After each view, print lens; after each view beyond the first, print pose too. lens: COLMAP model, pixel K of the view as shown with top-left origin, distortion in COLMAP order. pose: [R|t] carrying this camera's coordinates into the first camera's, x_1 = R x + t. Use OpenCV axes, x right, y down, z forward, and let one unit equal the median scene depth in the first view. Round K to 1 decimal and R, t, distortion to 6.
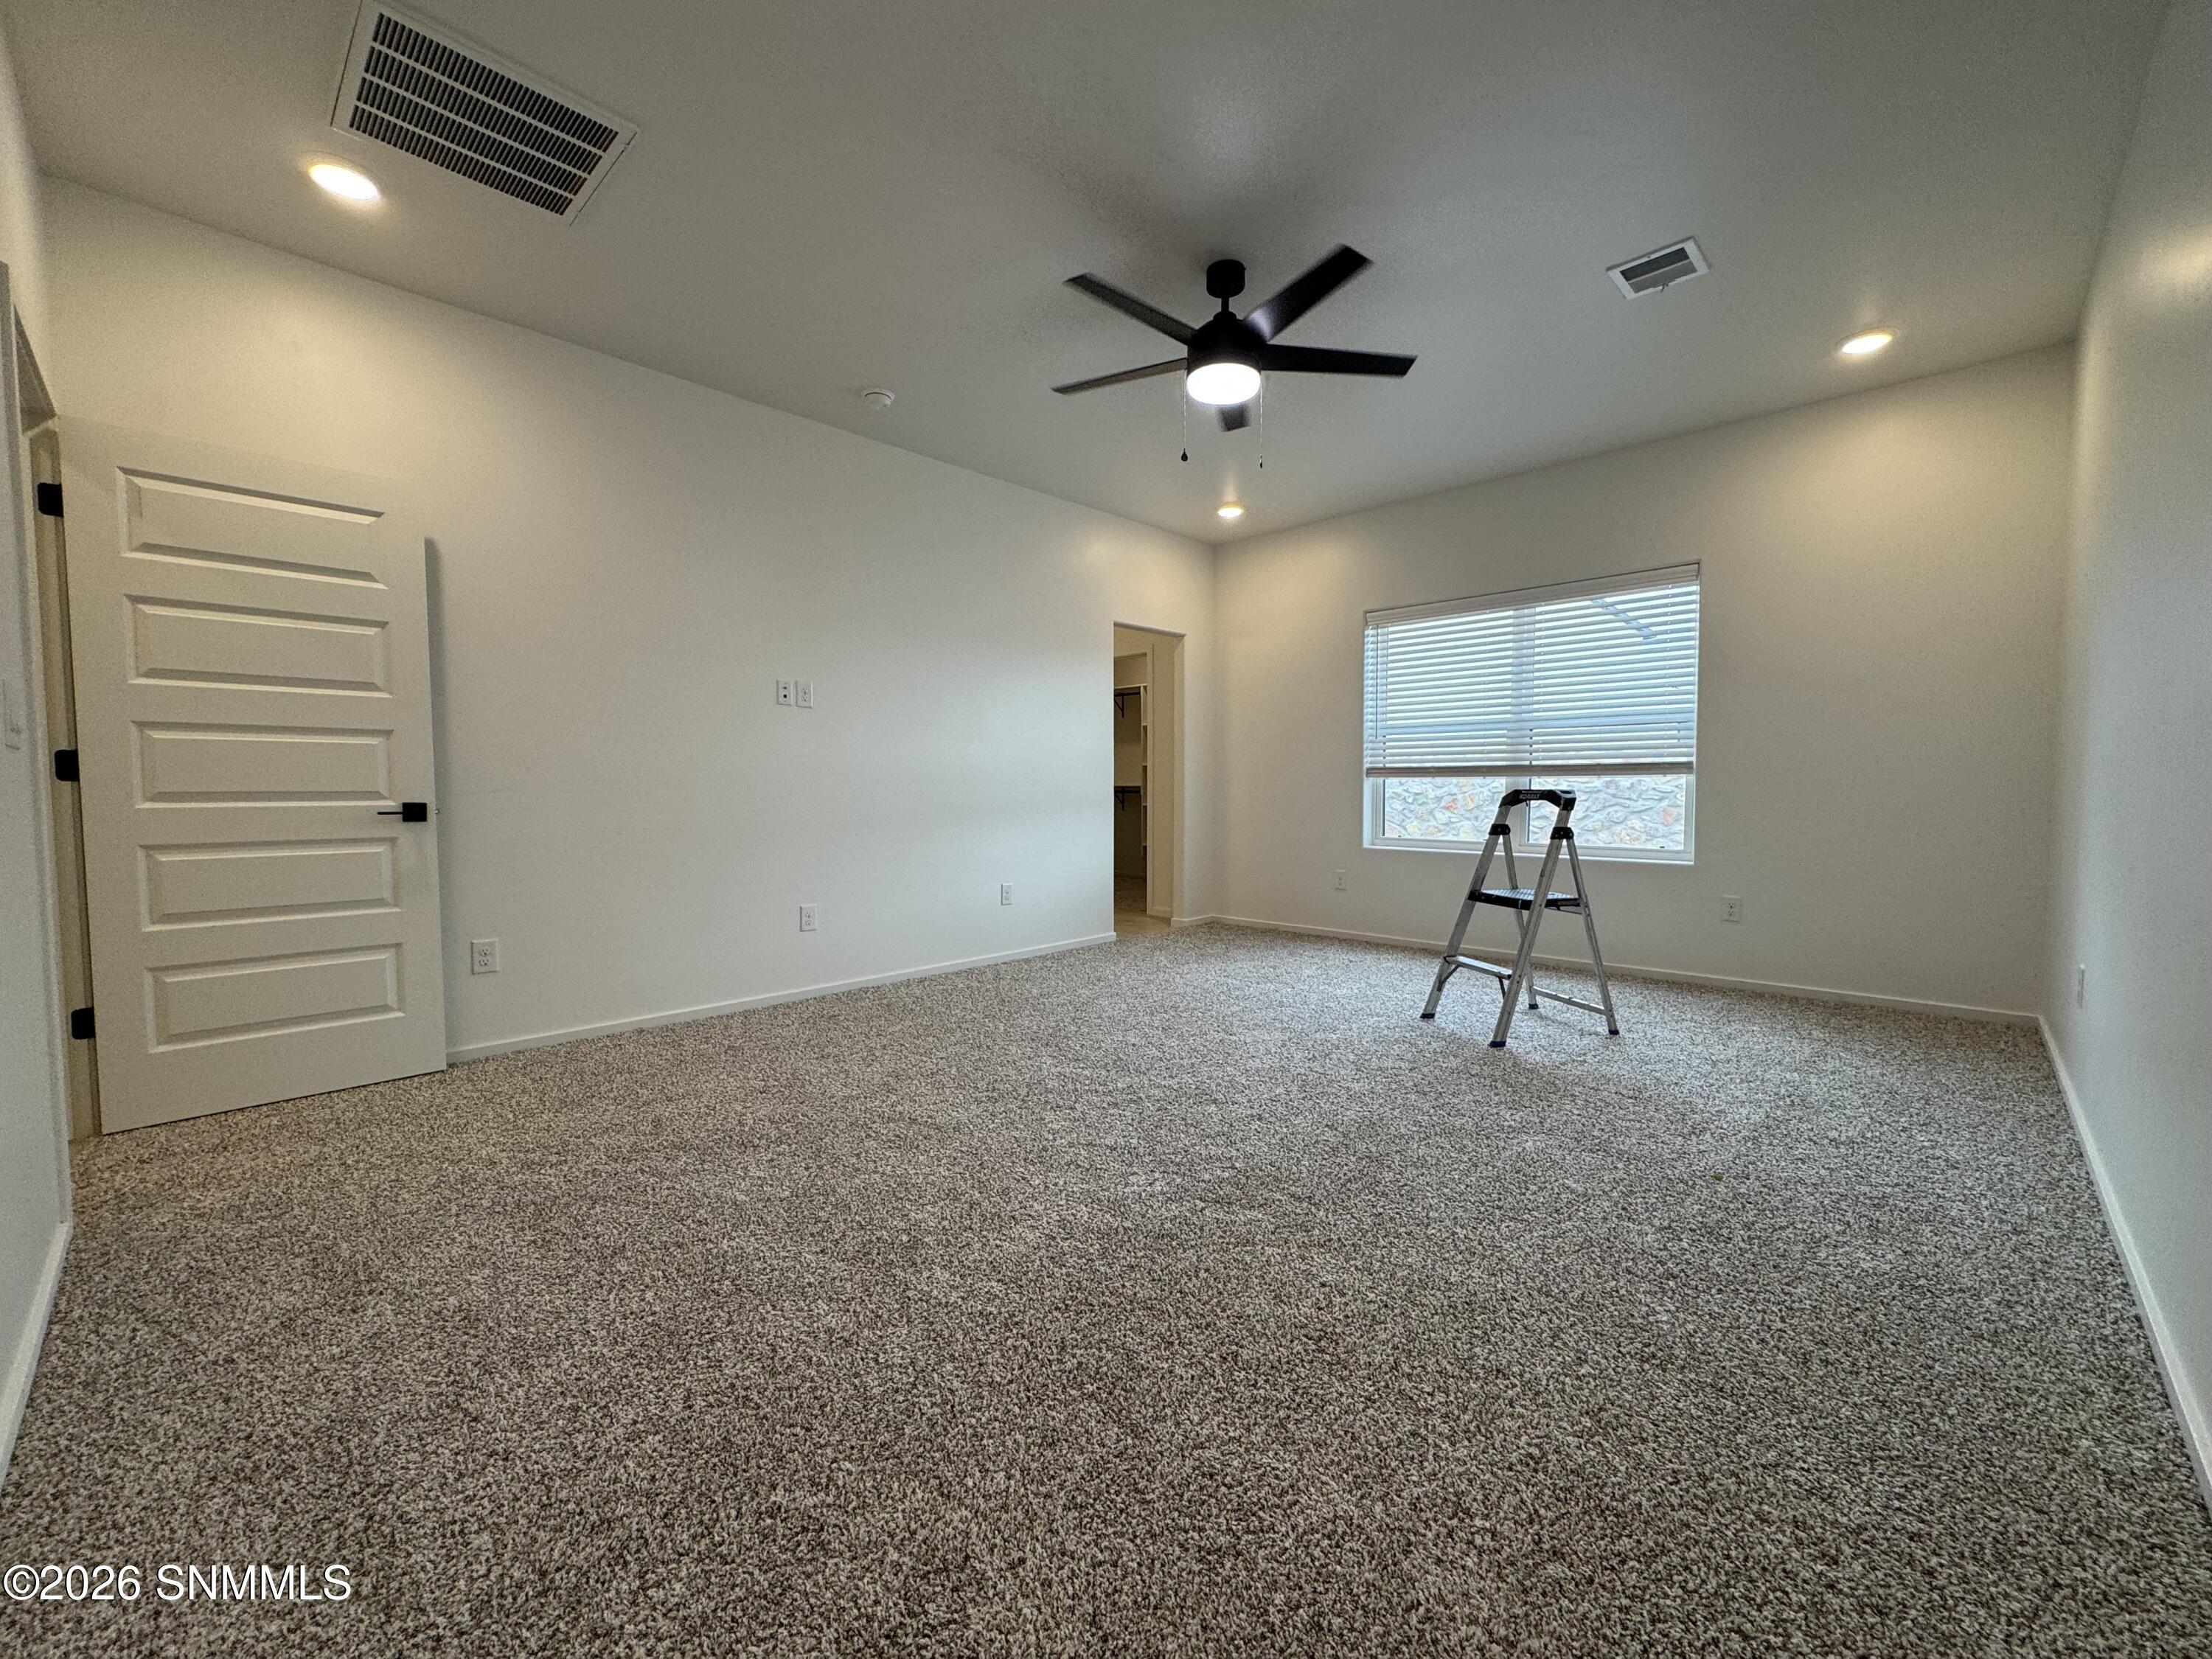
lens RADIAL K [[878.0, 0, 1096.2], [0, 878.0, 828.0], [0, 0, 1]] dist [-0.002704, -0.000129]
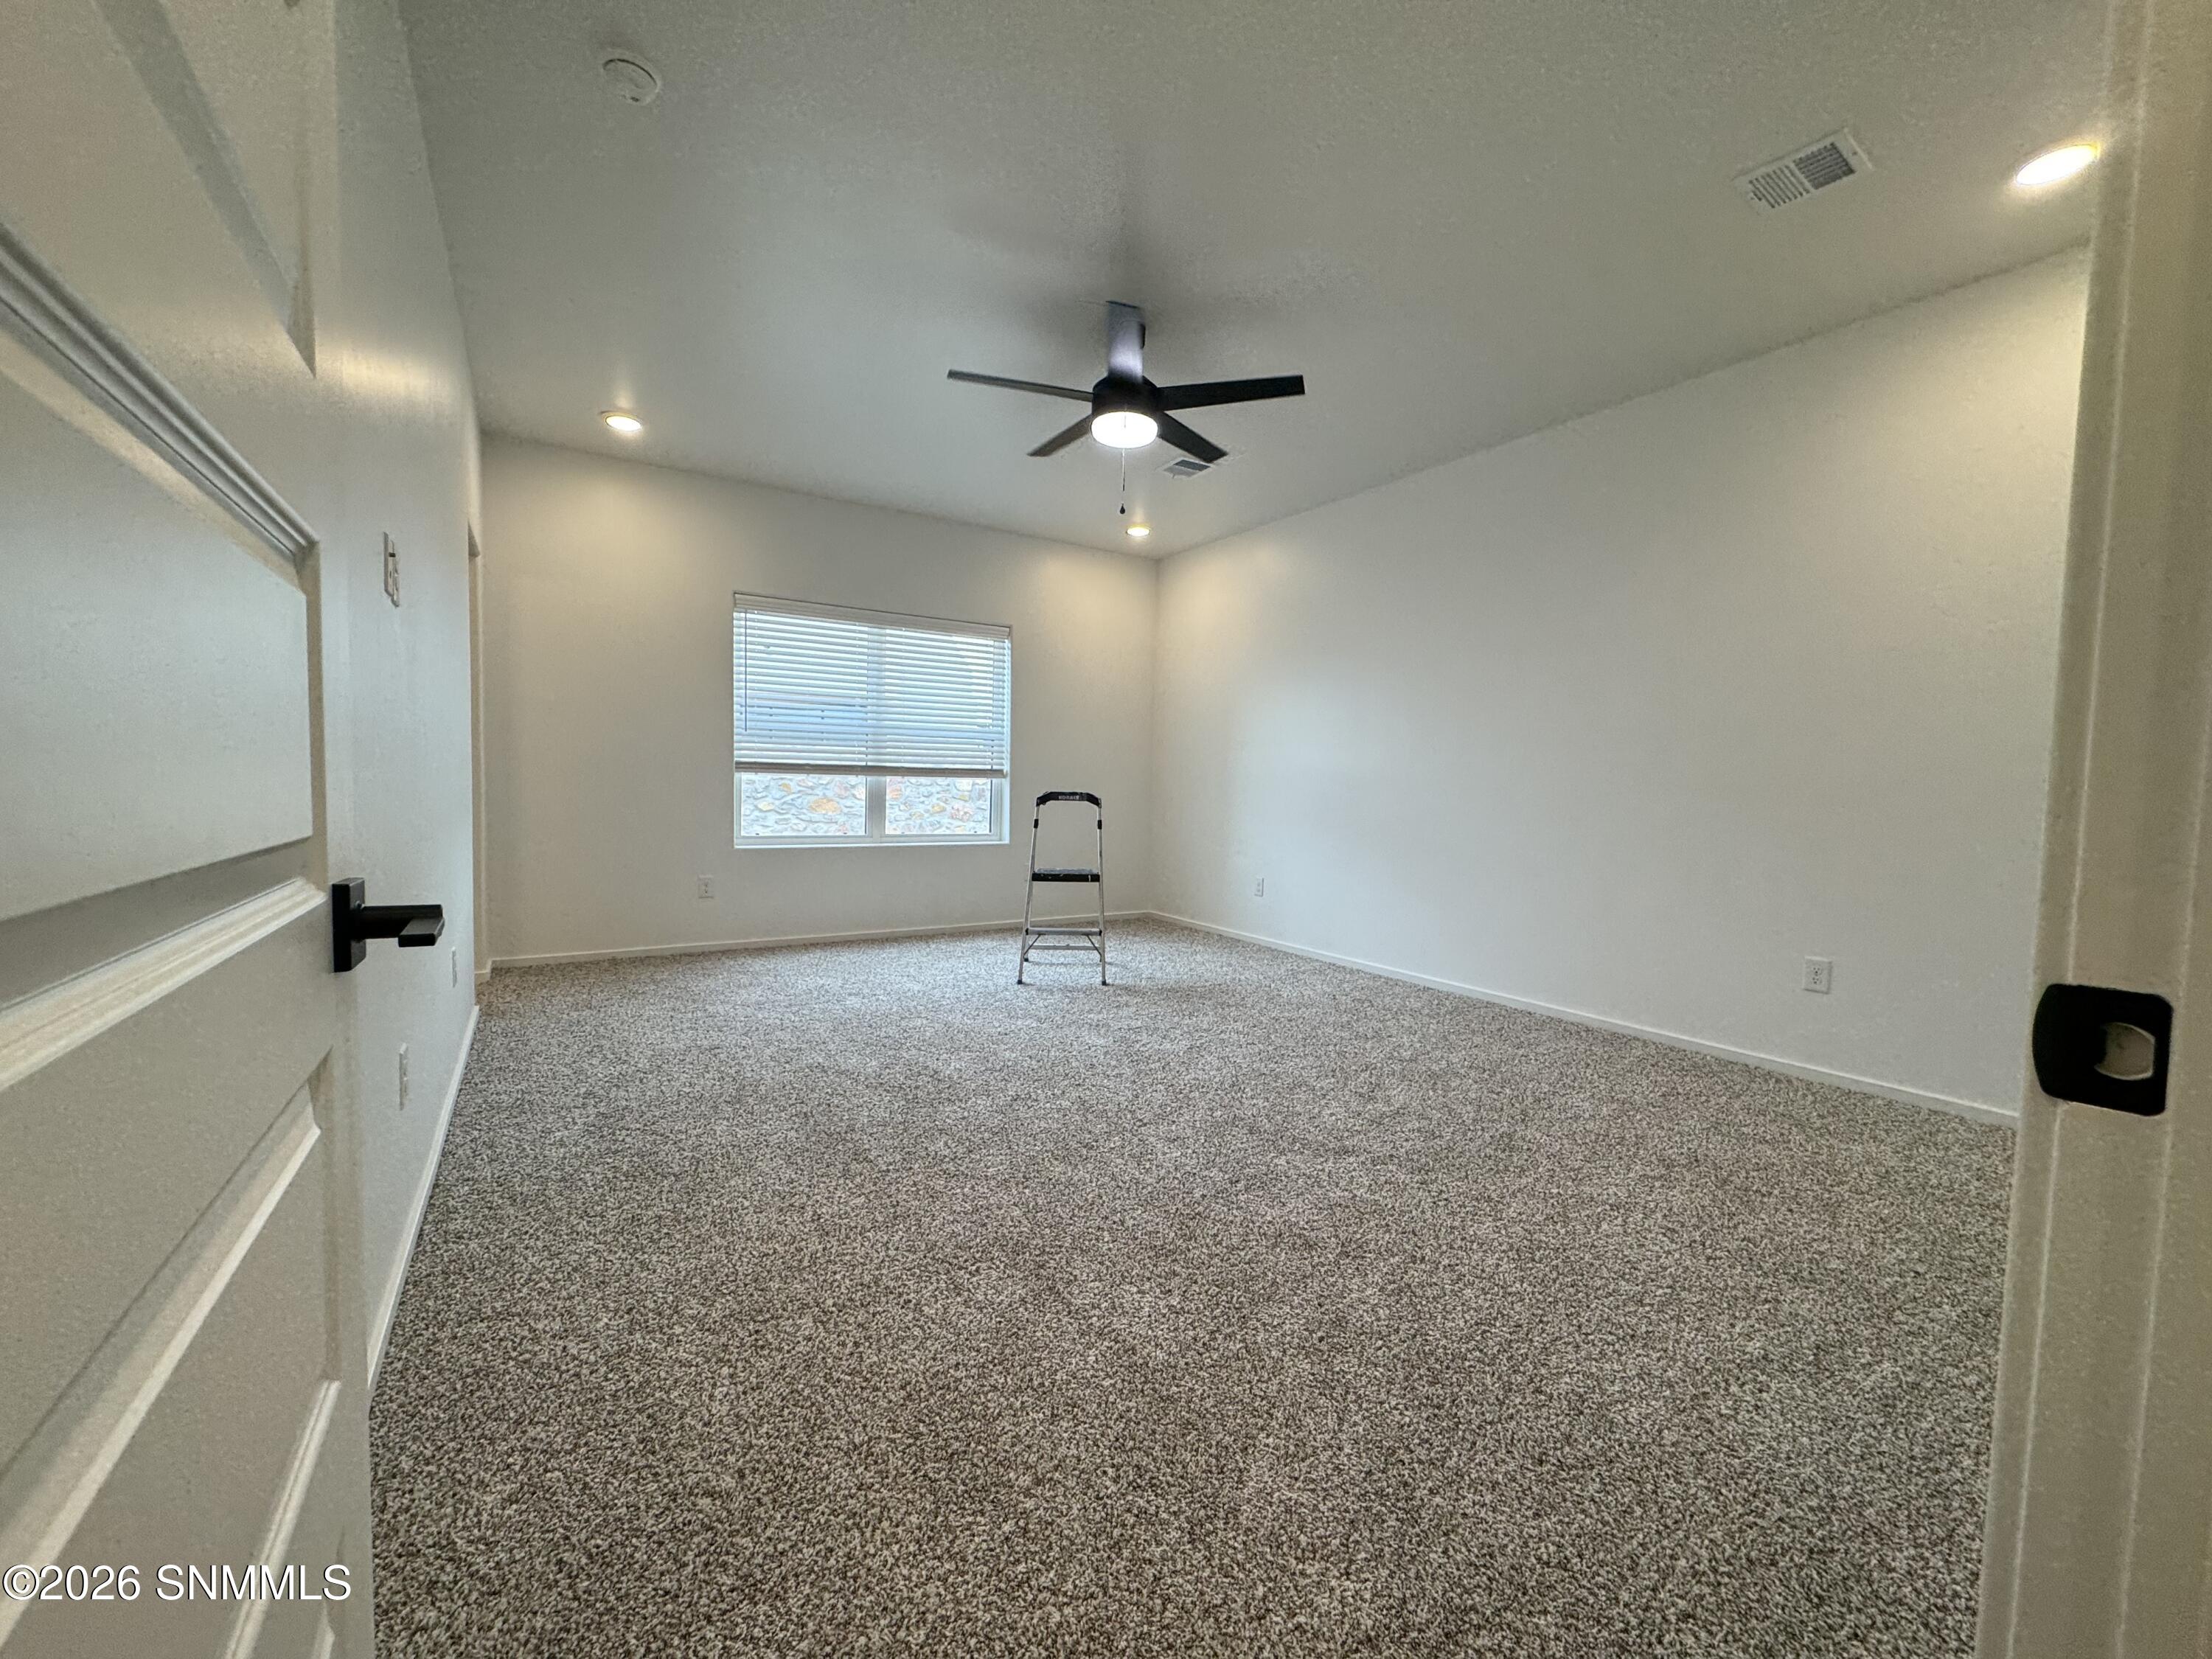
lens RADIAL K [[878.0, 0, 1092.7], [0, 878.0, 817.2], [0, 0, 1]] dist [-0.002704, -0.000129]
pose [[0.238910, -0.028456, 0.970625, -0.541799], [0.022034, 0.999472, 0.023879, -0.025615], [-0.970792, 0.015682, 0.239410, 0.457875]]
